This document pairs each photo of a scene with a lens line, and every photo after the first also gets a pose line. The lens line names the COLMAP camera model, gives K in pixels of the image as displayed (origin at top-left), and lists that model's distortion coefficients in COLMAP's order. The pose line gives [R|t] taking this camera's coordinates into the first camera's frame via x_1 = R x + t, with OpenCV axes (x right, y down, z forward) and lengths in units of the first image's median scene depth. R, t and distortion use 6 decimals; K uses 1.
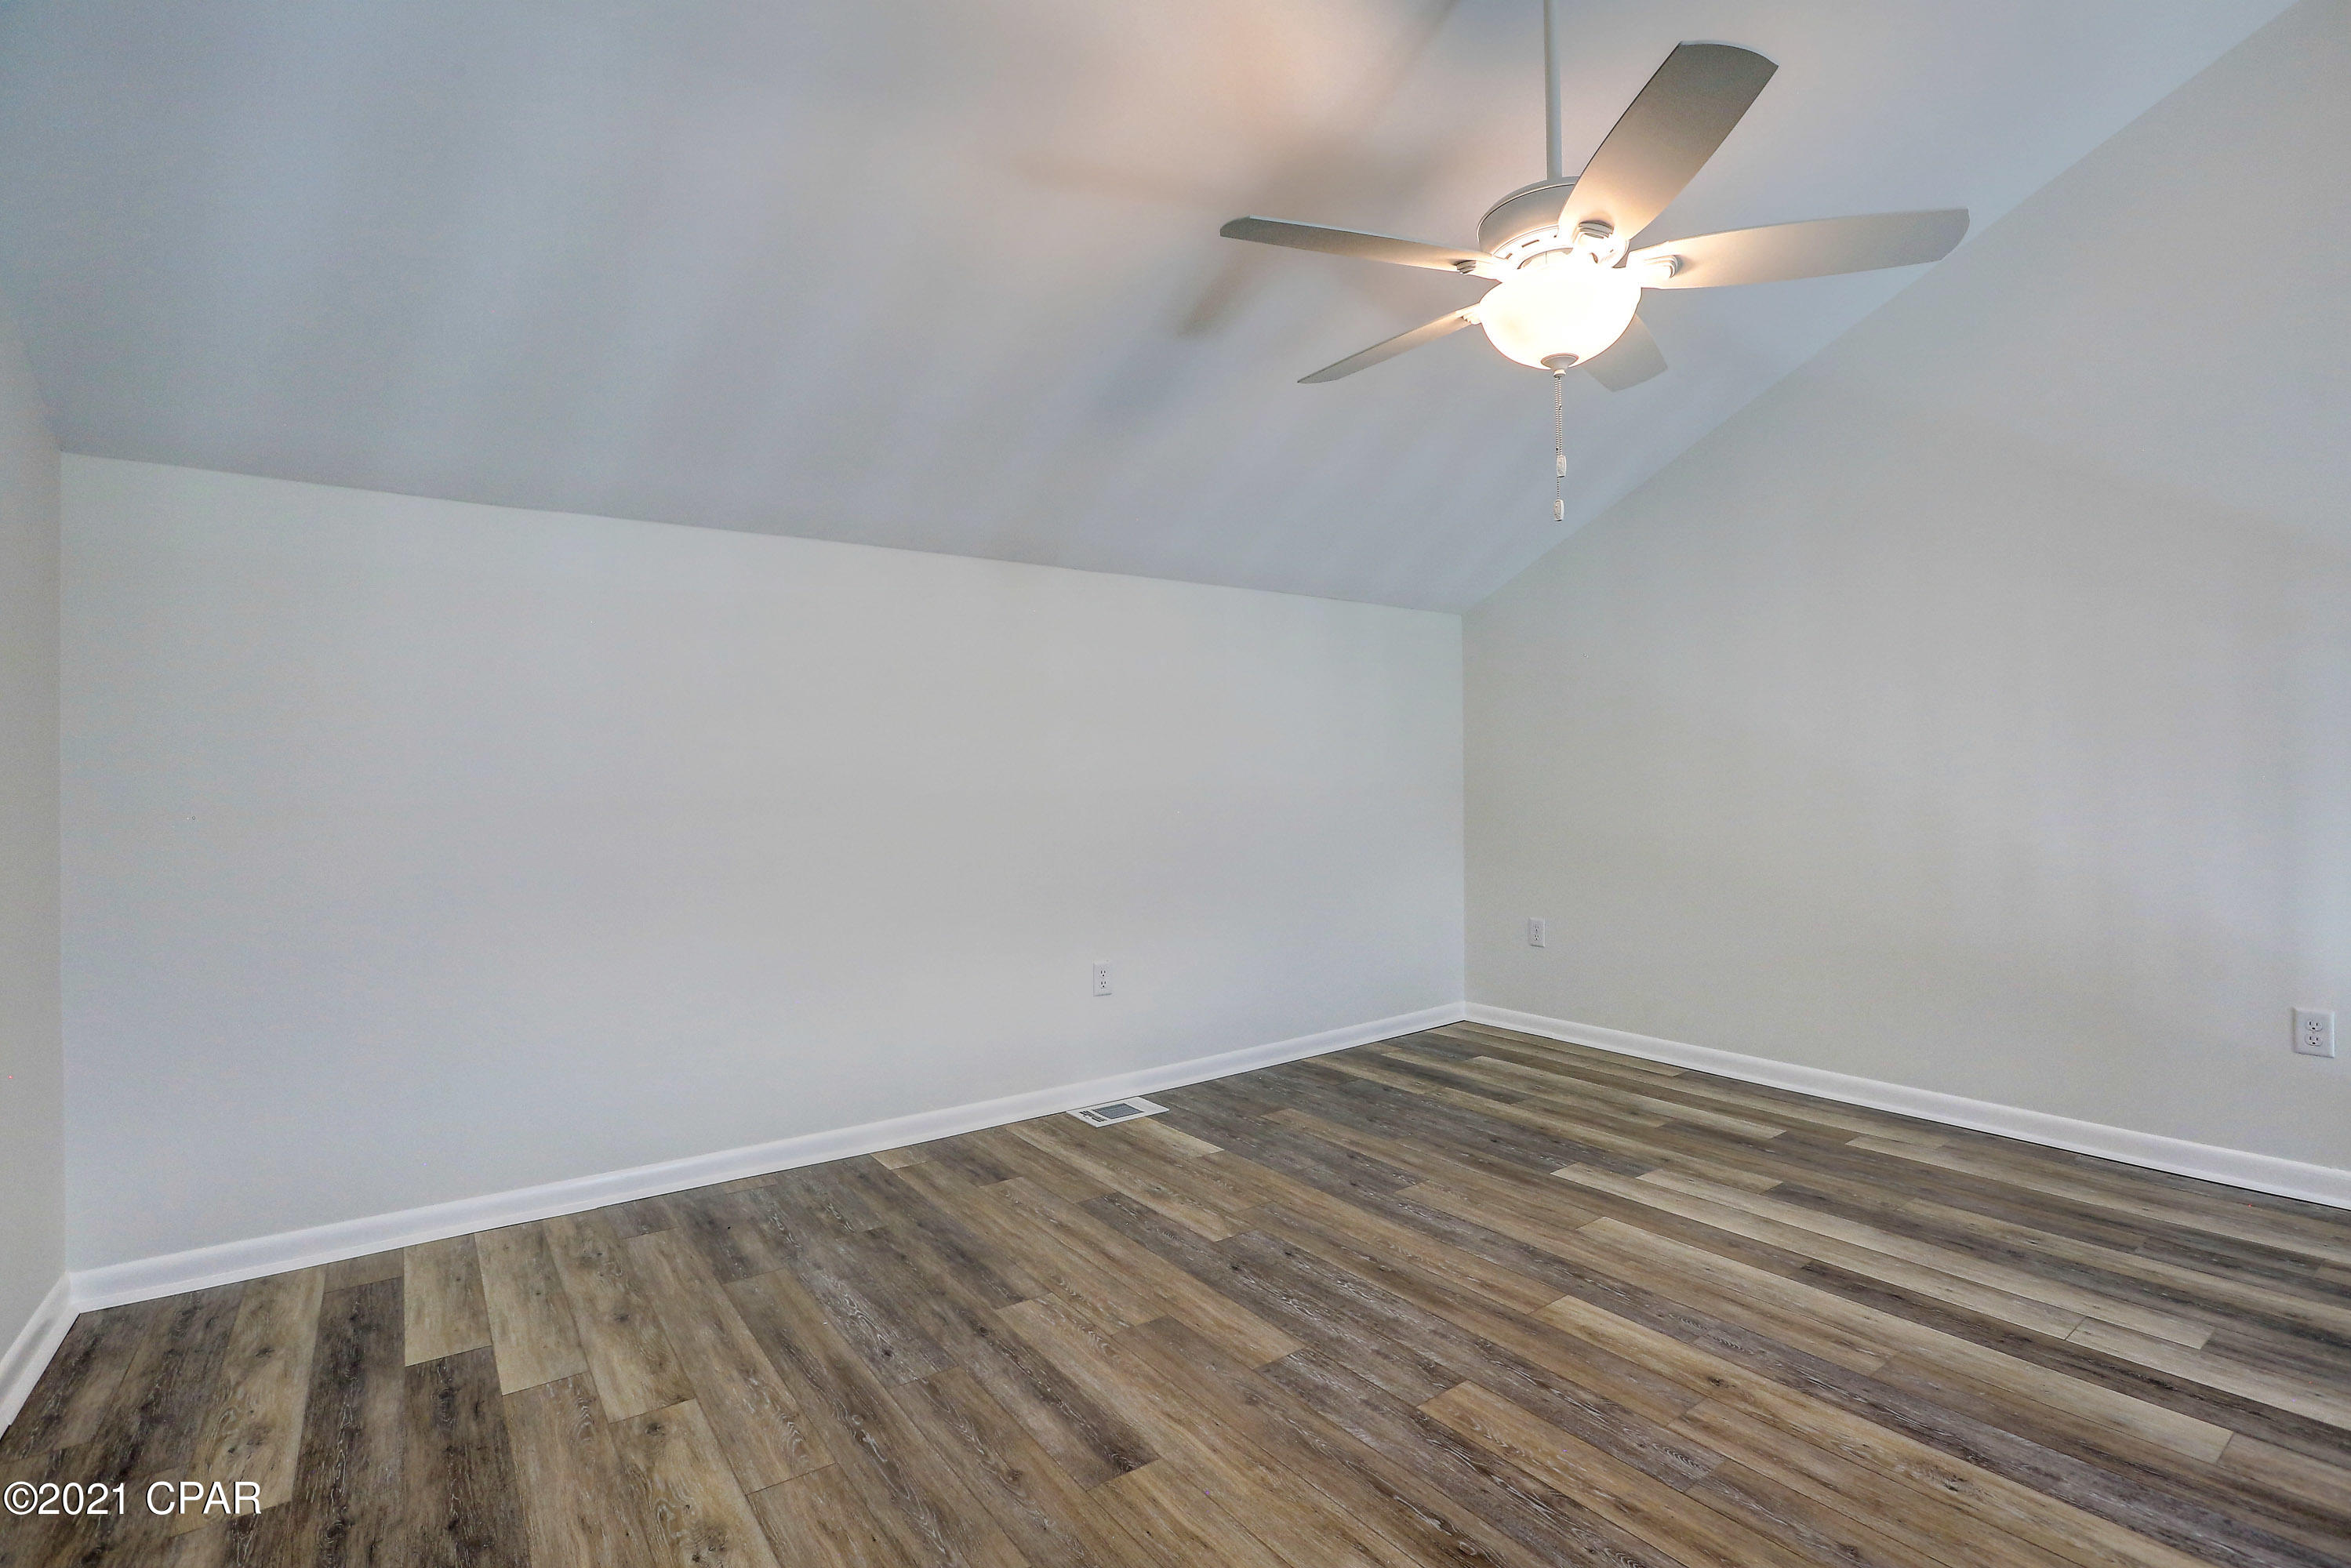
lens RADIAL K [[1078.0, 0, 1178.2], [0, 1078.0, 781.4], [0, 0, 1]] dist [-0.000690, 0.000075]
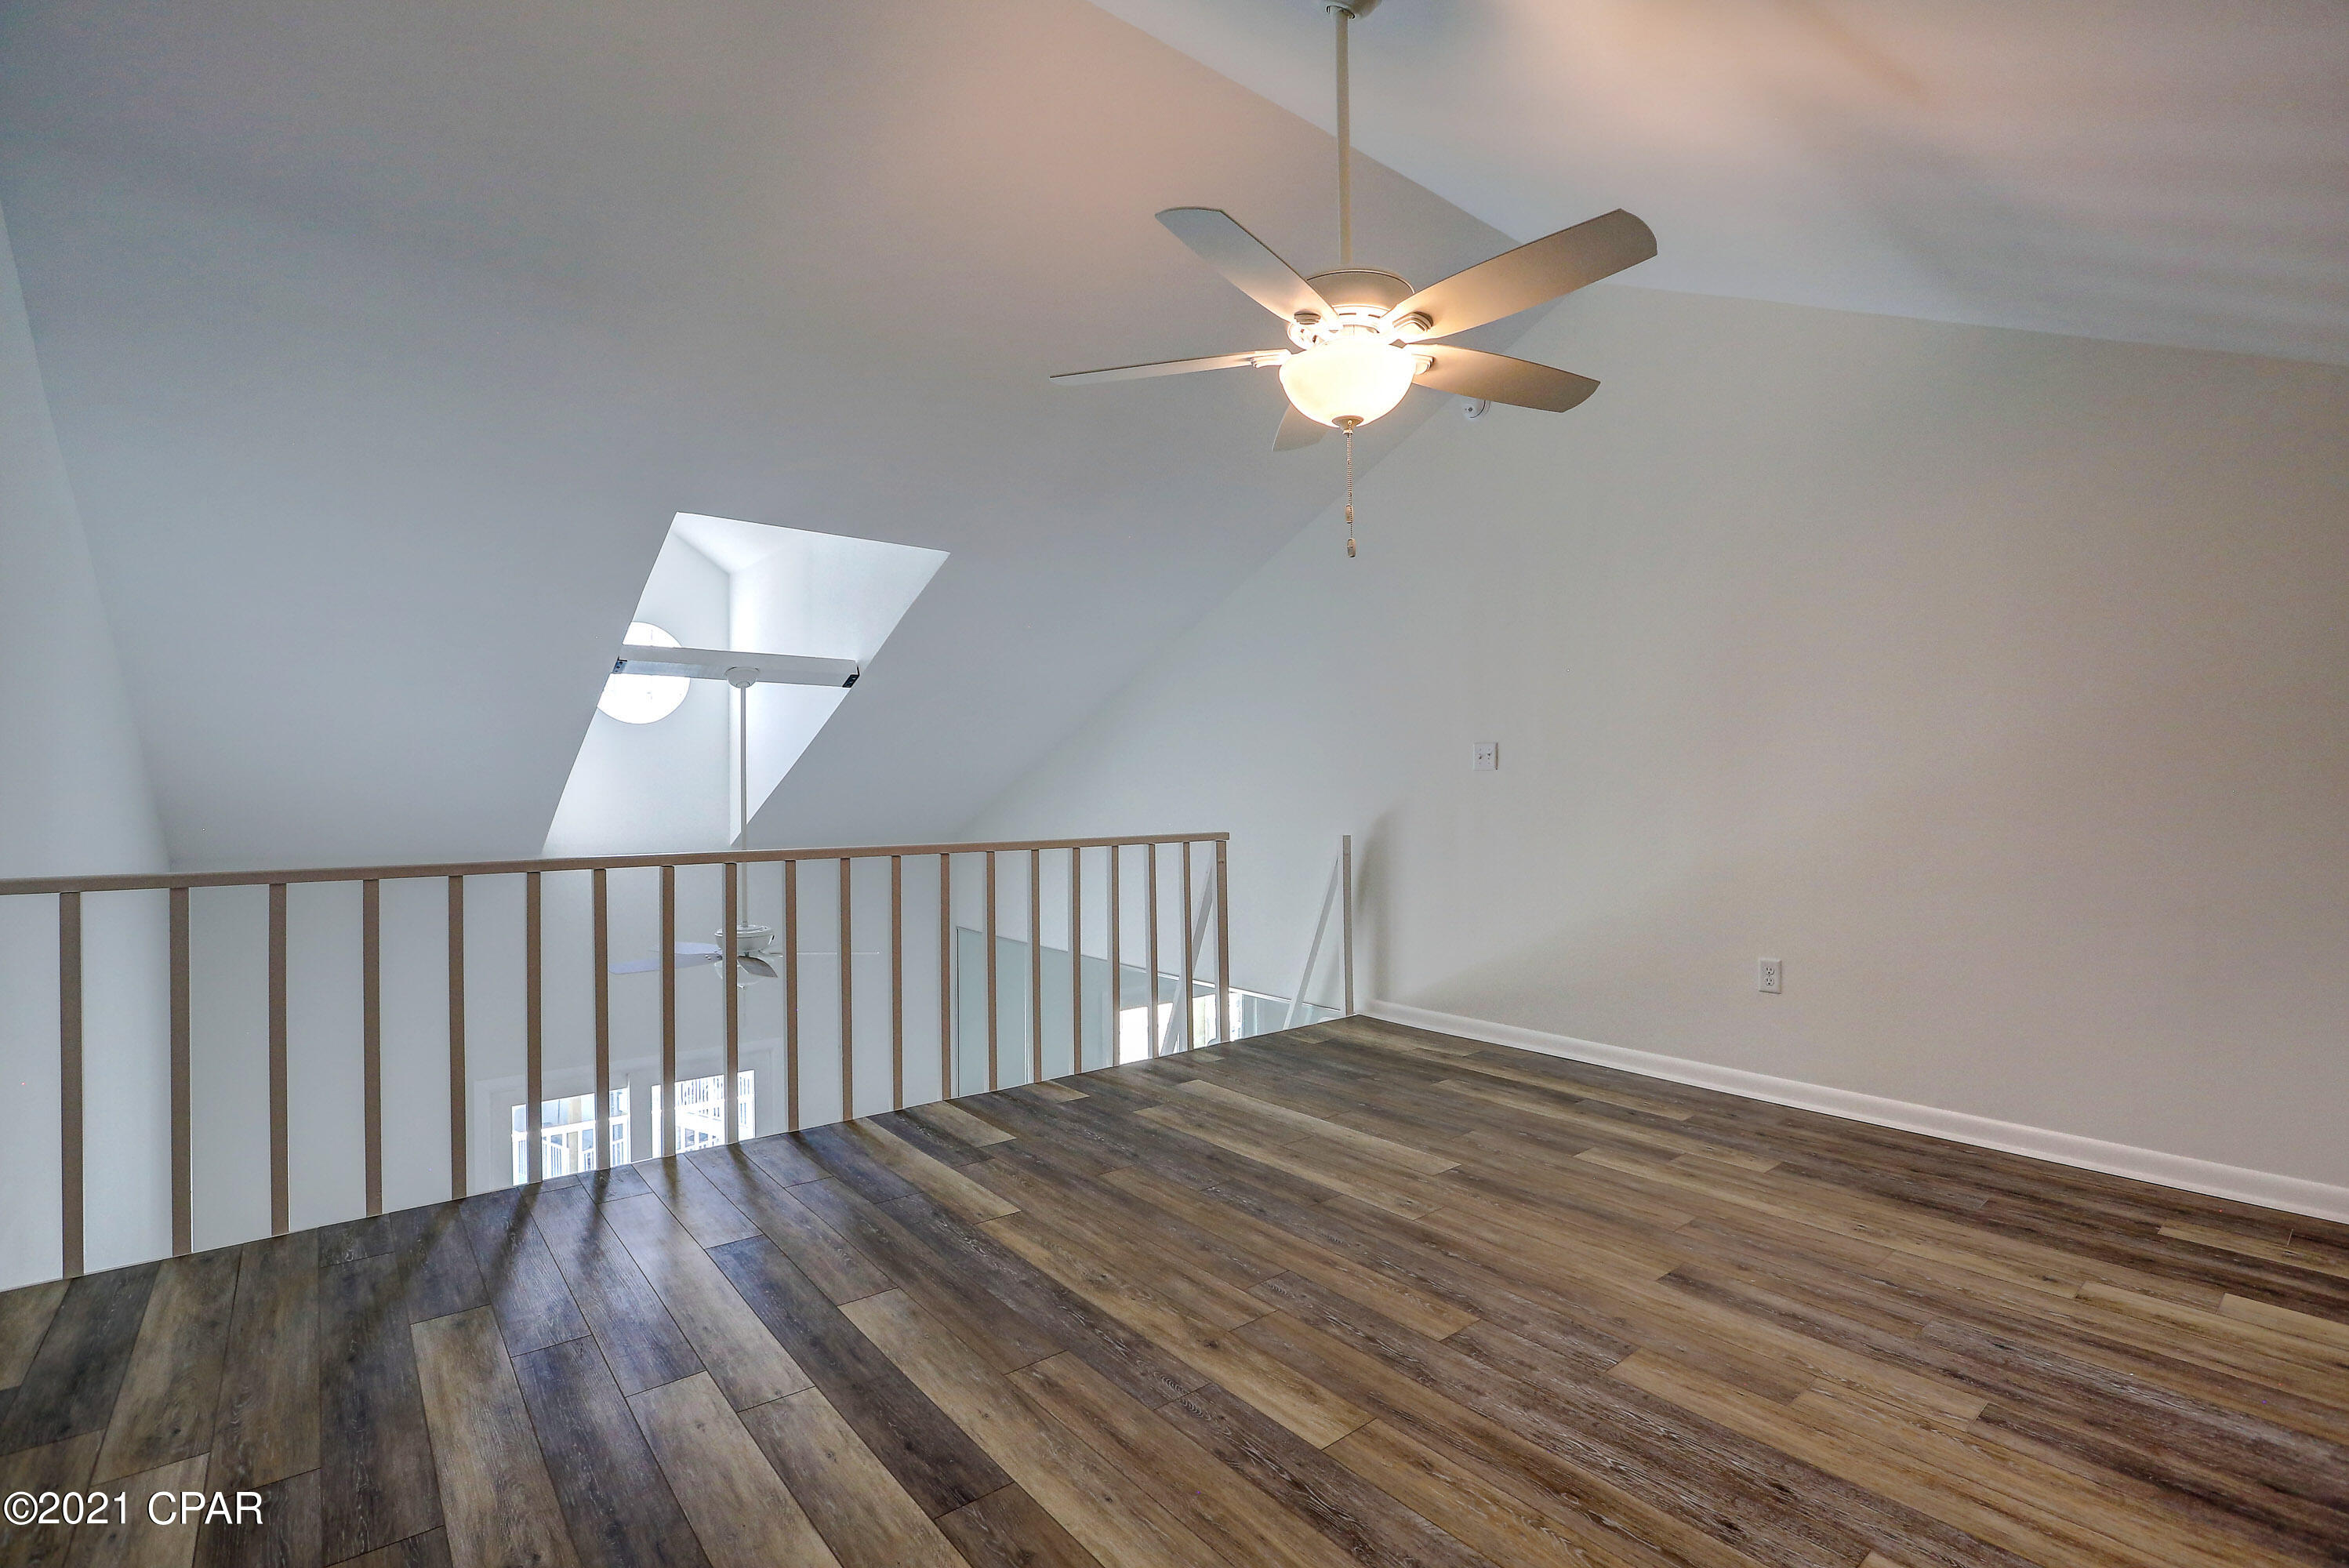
lens RADIAL K [[1077.2, 0, 1171.7], [0, 1077.2, 783.1], [0, 0, 1]] dist [-0.000690, 0.000075]
pose [[-0.998041, 0.004771, -0.062375, 0.586446], [0.004743, 0.999989, 0.000595, -0.005801], [0.062378, 0.000298, -0.998053, 2.012405]]
